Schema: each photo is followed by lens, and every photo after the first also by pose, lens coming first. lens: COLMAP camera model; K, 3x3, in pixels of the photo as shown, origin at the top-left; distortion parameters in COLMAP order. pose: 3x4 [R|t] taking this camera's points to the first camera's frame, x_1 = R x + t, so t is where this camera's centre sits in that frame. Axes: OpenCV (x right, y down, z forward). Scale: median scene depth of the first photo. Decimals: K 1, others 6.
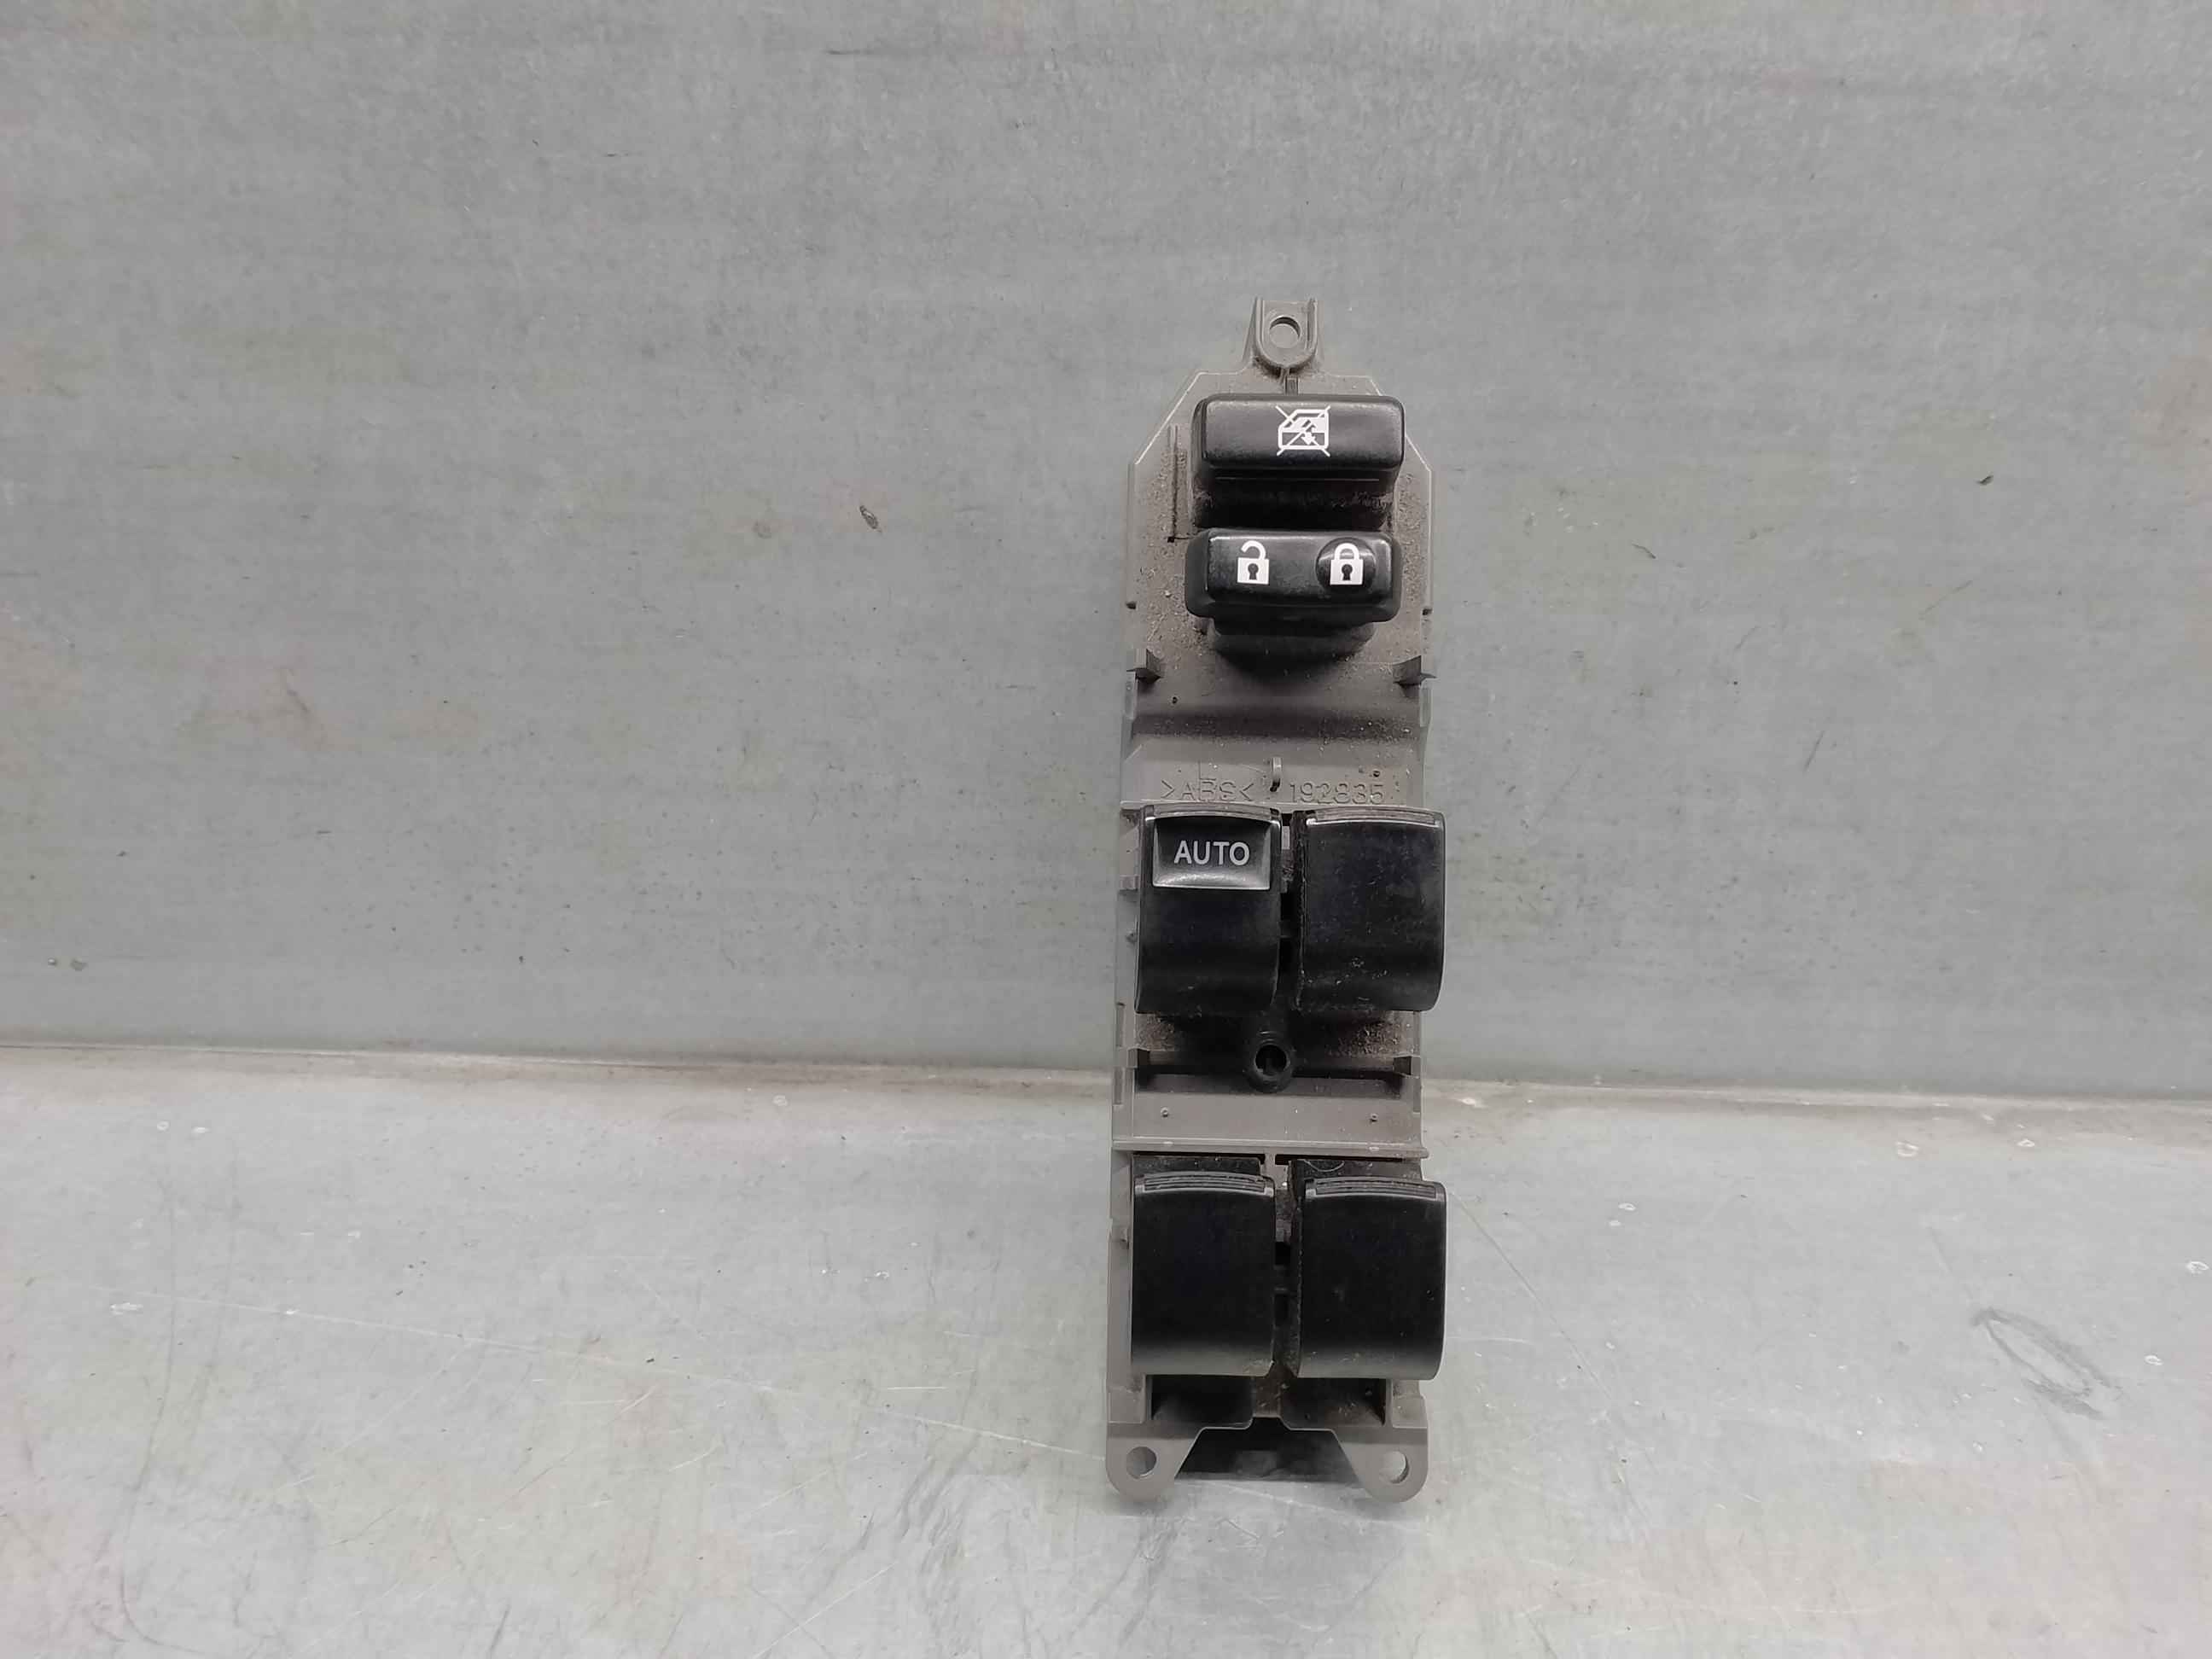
lens RADIAL K [[1786.4, 0, 1108.9], [0, 1786.4, 827.5], [0, 0, 1]] dist [0.024604, -0.081386]
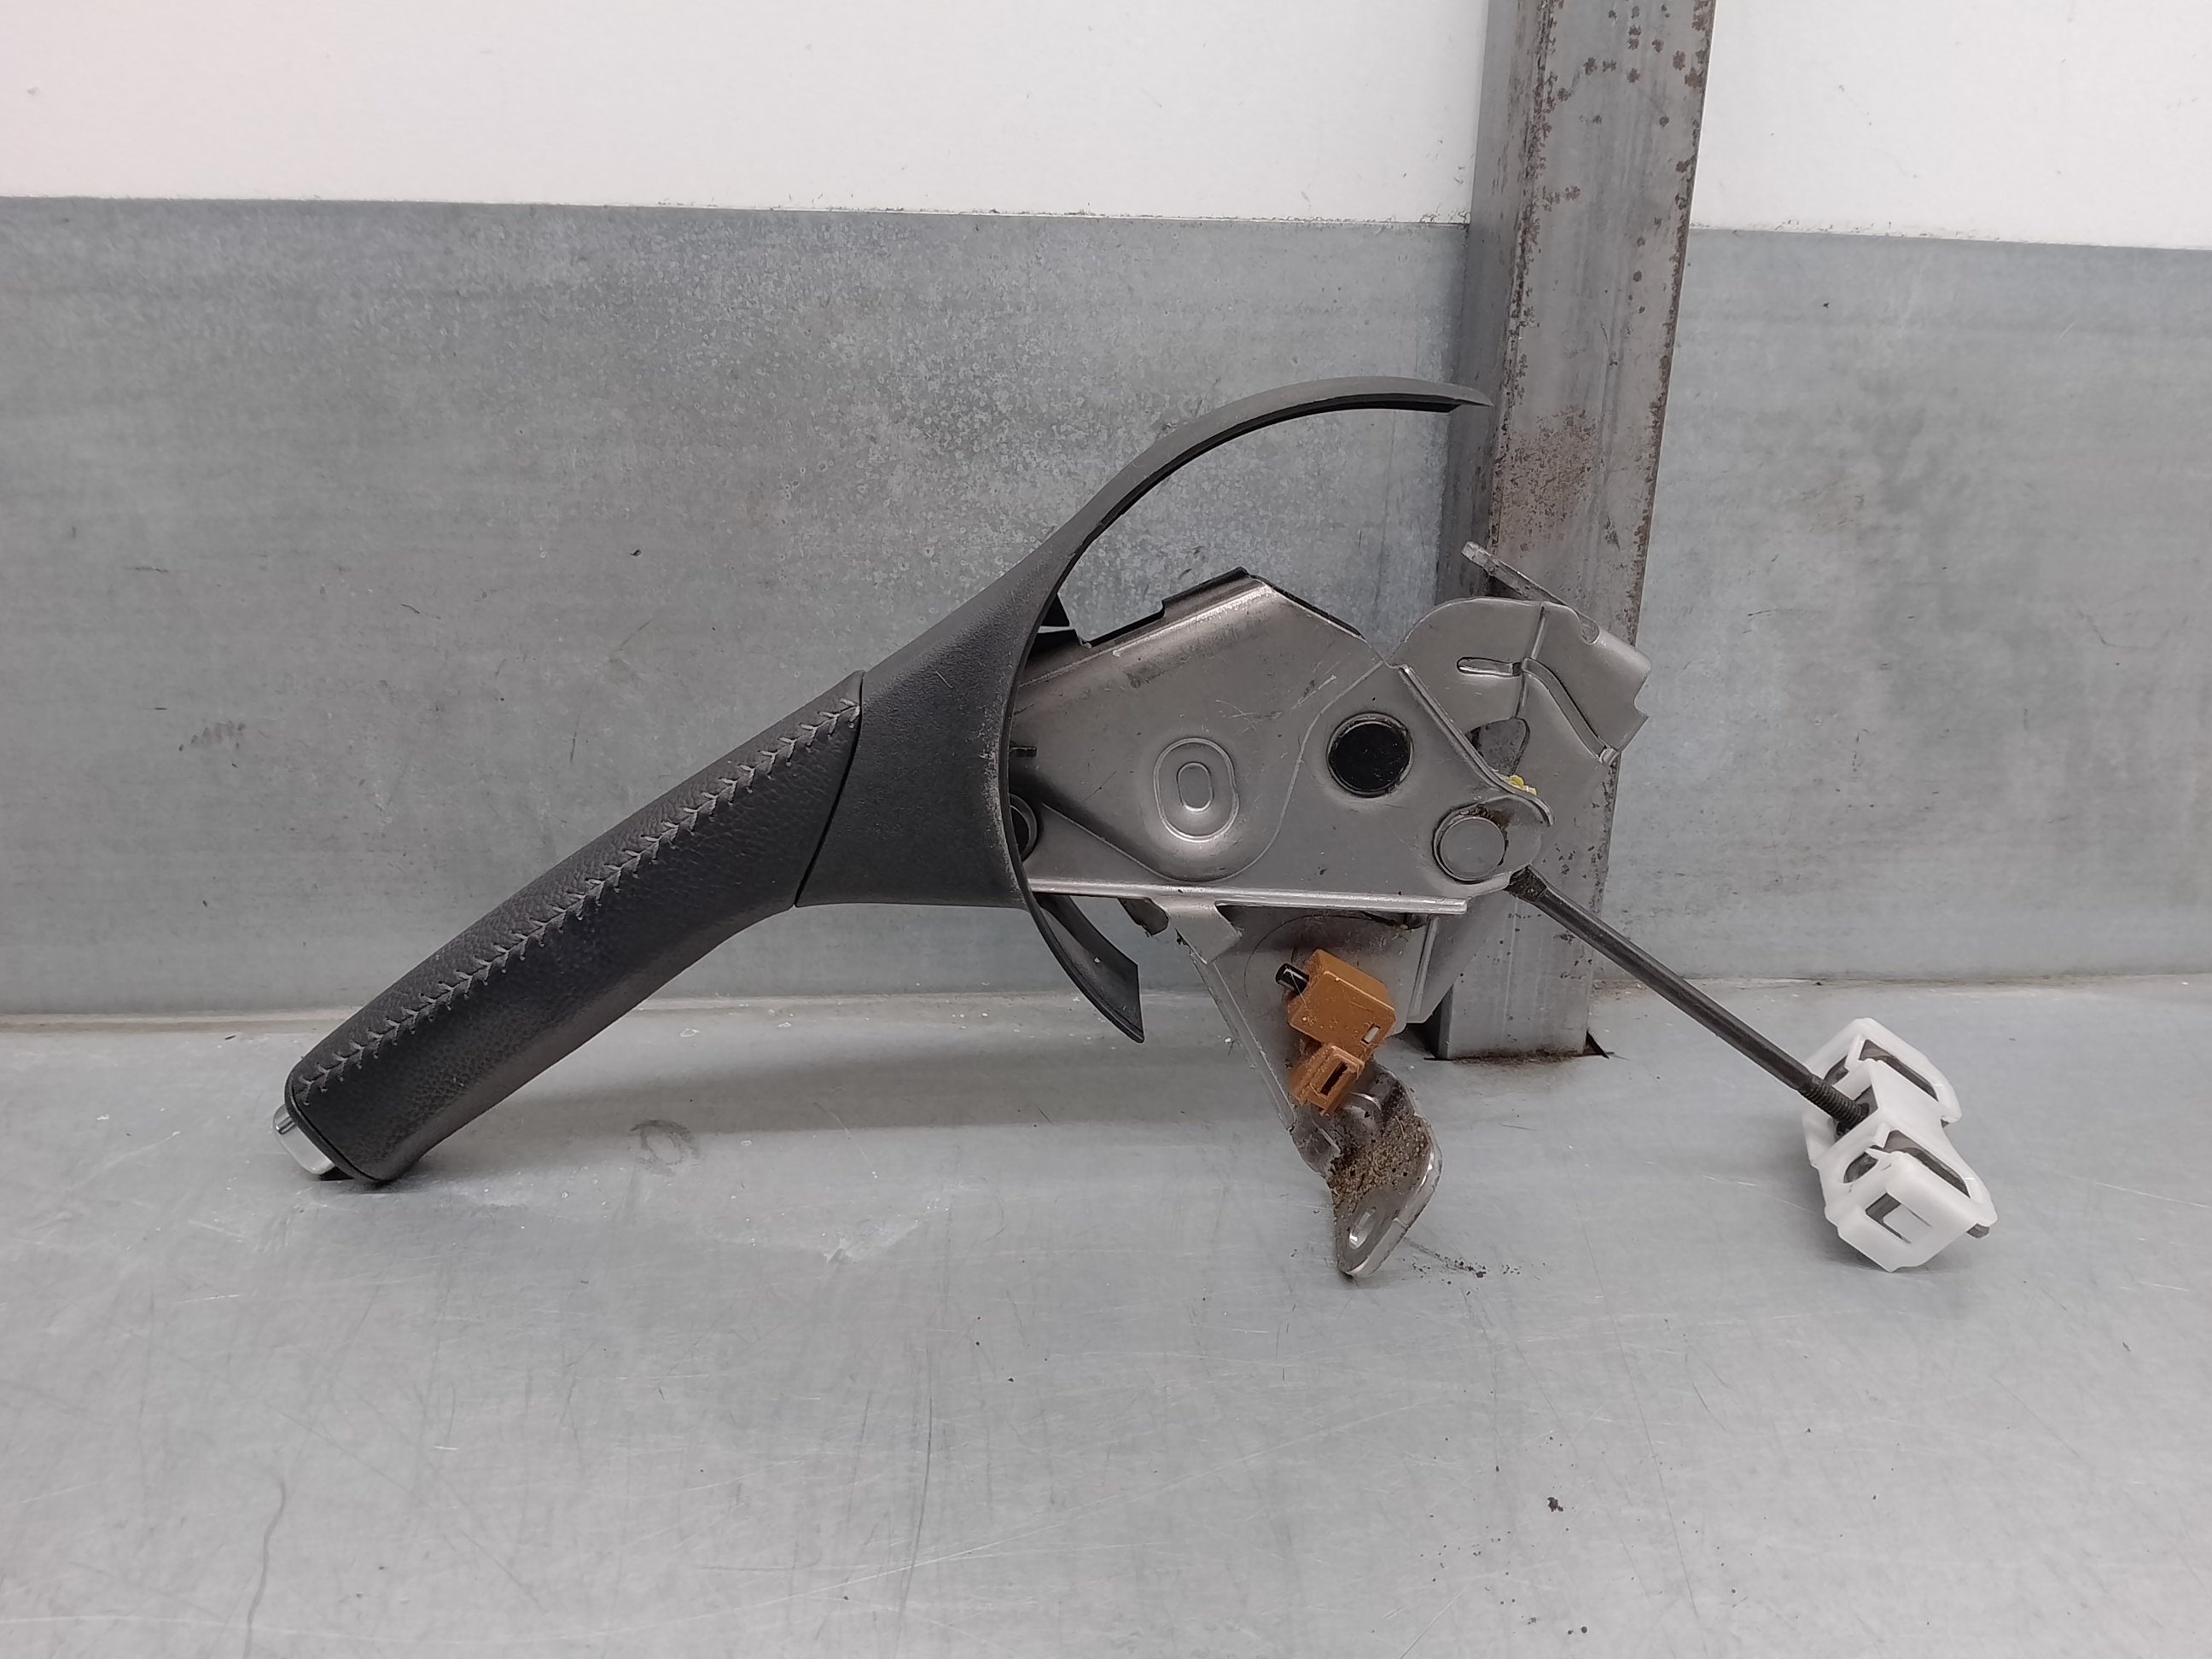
lens RADIAL K [[1761.4, 0, 1094.2], [0, 1761.4, 819.2], [0, 0, 1]] dist [0.057154, -0.132708]
pose [[0.995357, -0.042047, 0.086579, 0.708651], [0.050325, 0.994131, -0.095760, 0.177463], [-0.082045, 0.099672, 0.991632, -0.443352]]
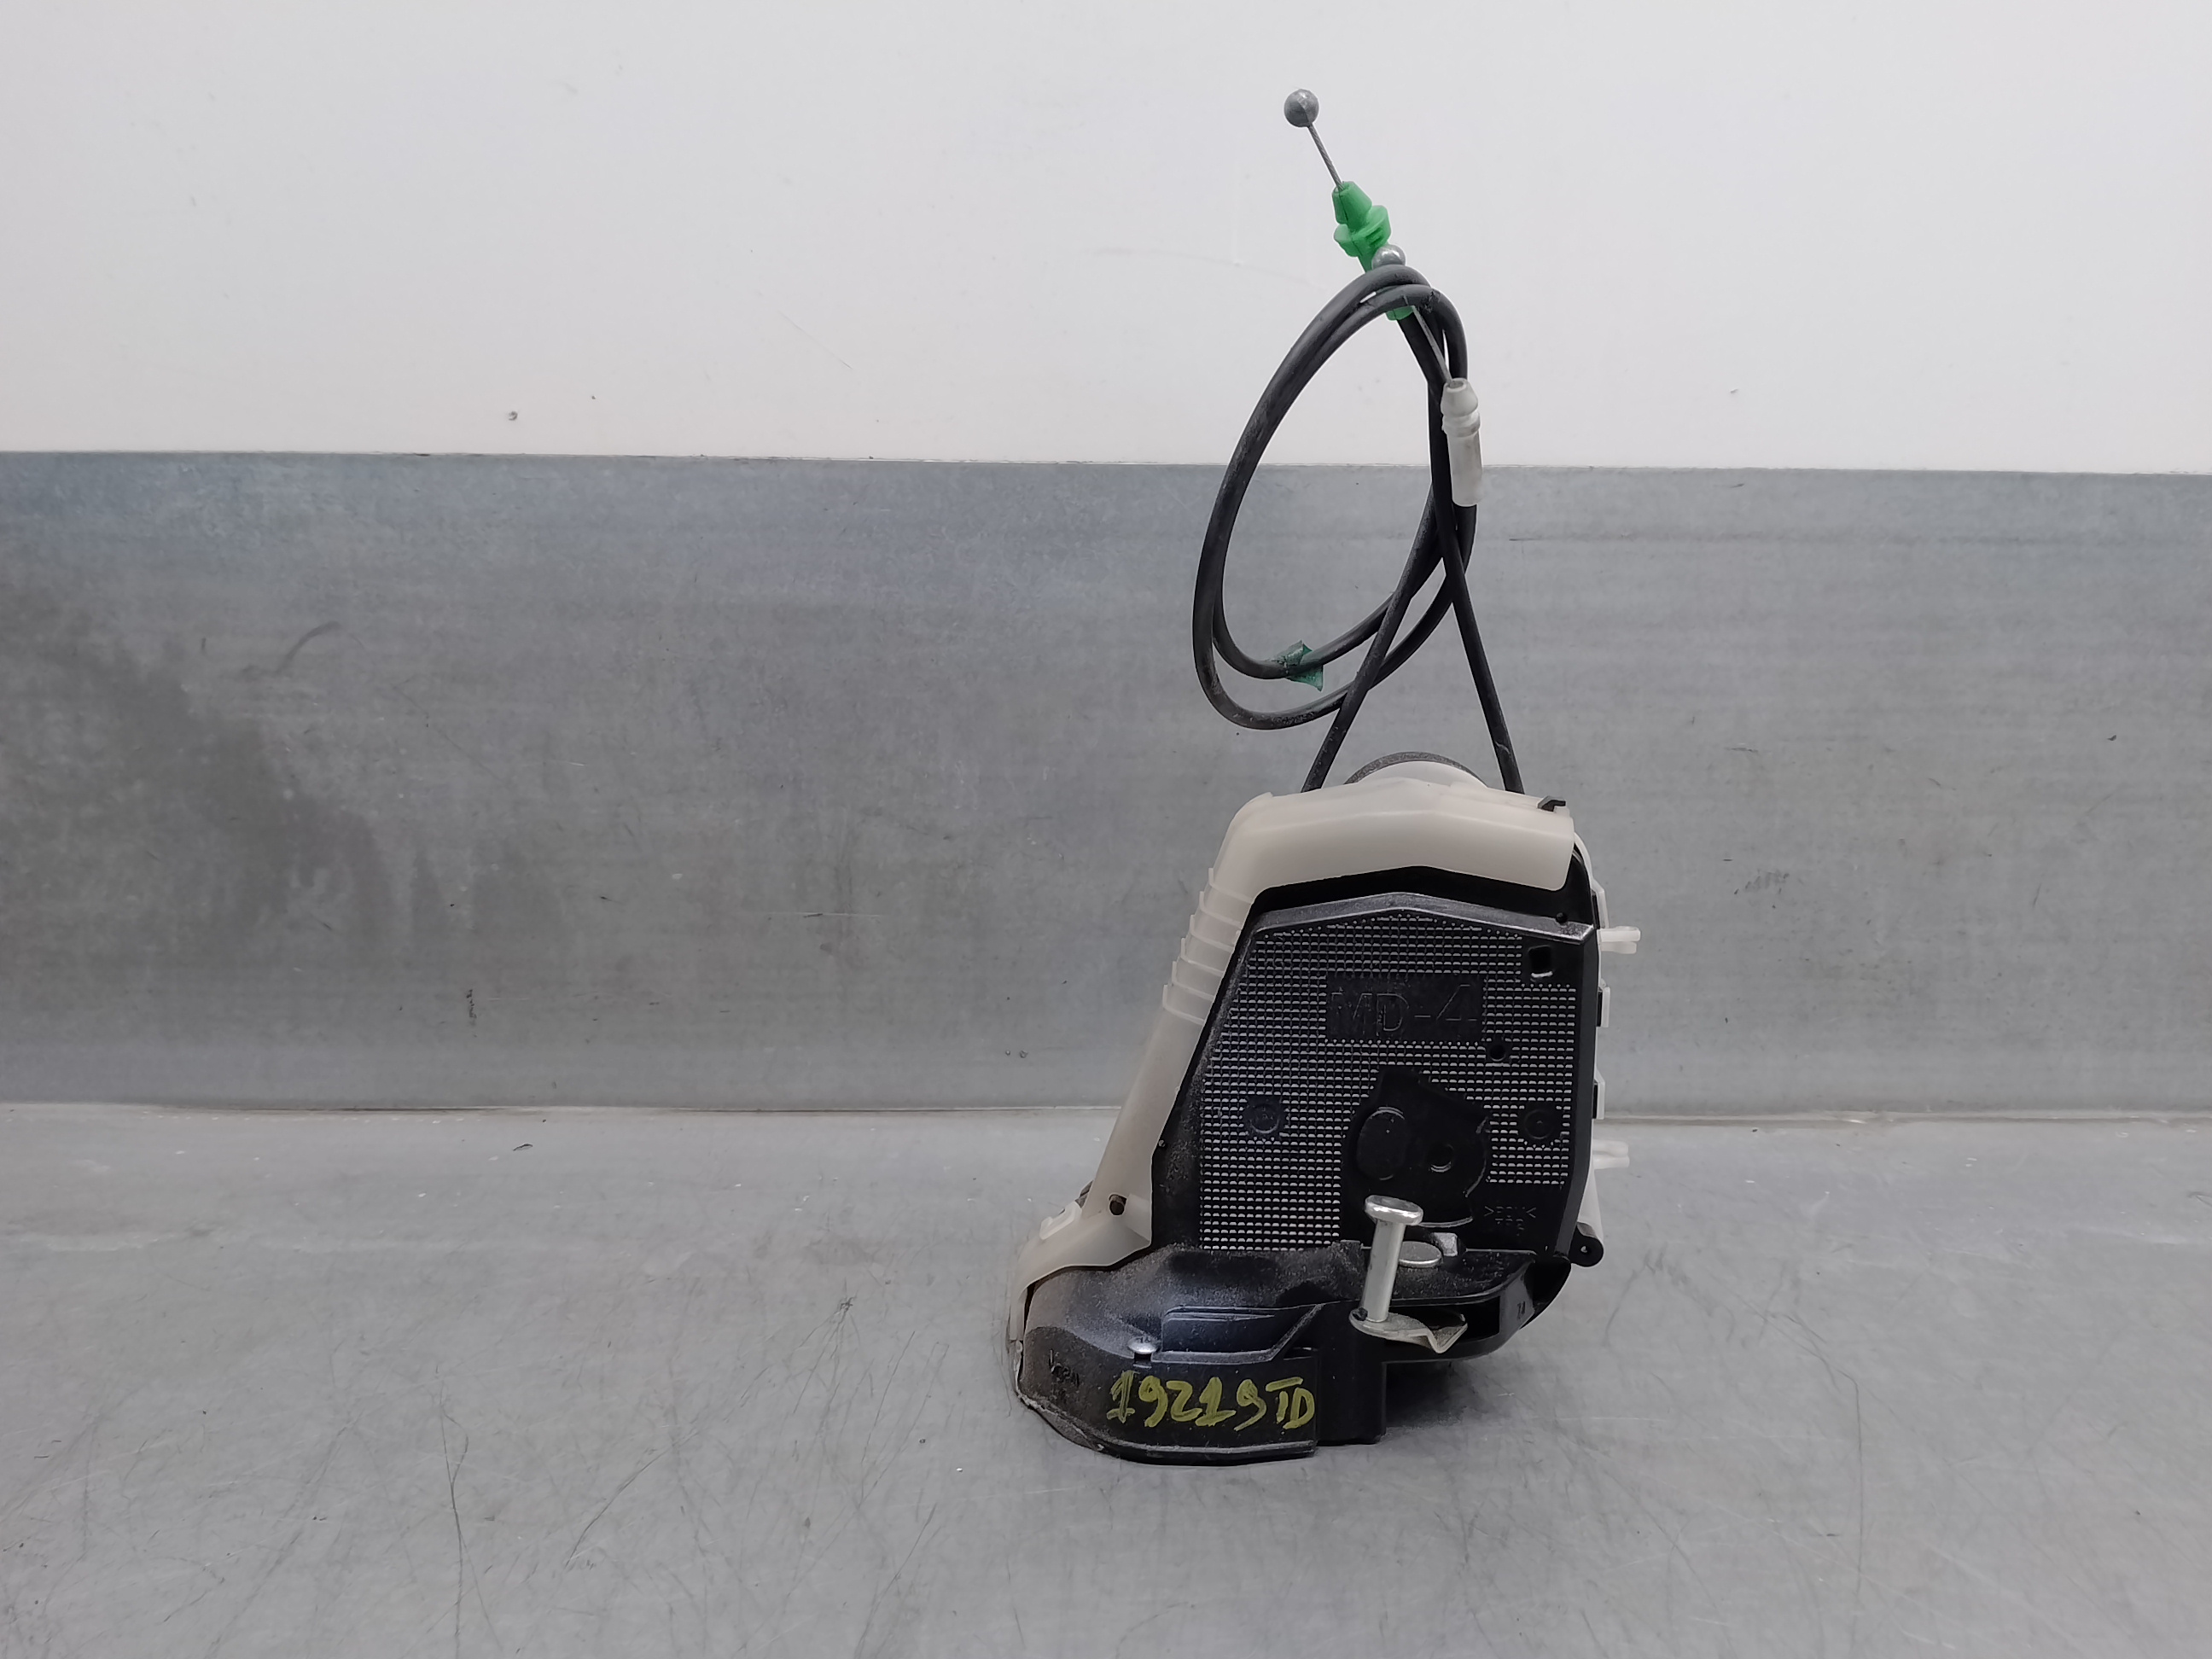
lens RADIAL K [[1761.4, 0, 1106.6], [0, 1761.4, 828.2], [0, 0, 1]] dist [0.057154, -0.132708]
pose [[0.999557, -0.027258, 0.011988, -0.561599], [0.029430, 0.965645, -0.258191, 0.329727], [-0.004538, 0.258429, 0.966019, -0.724121]]
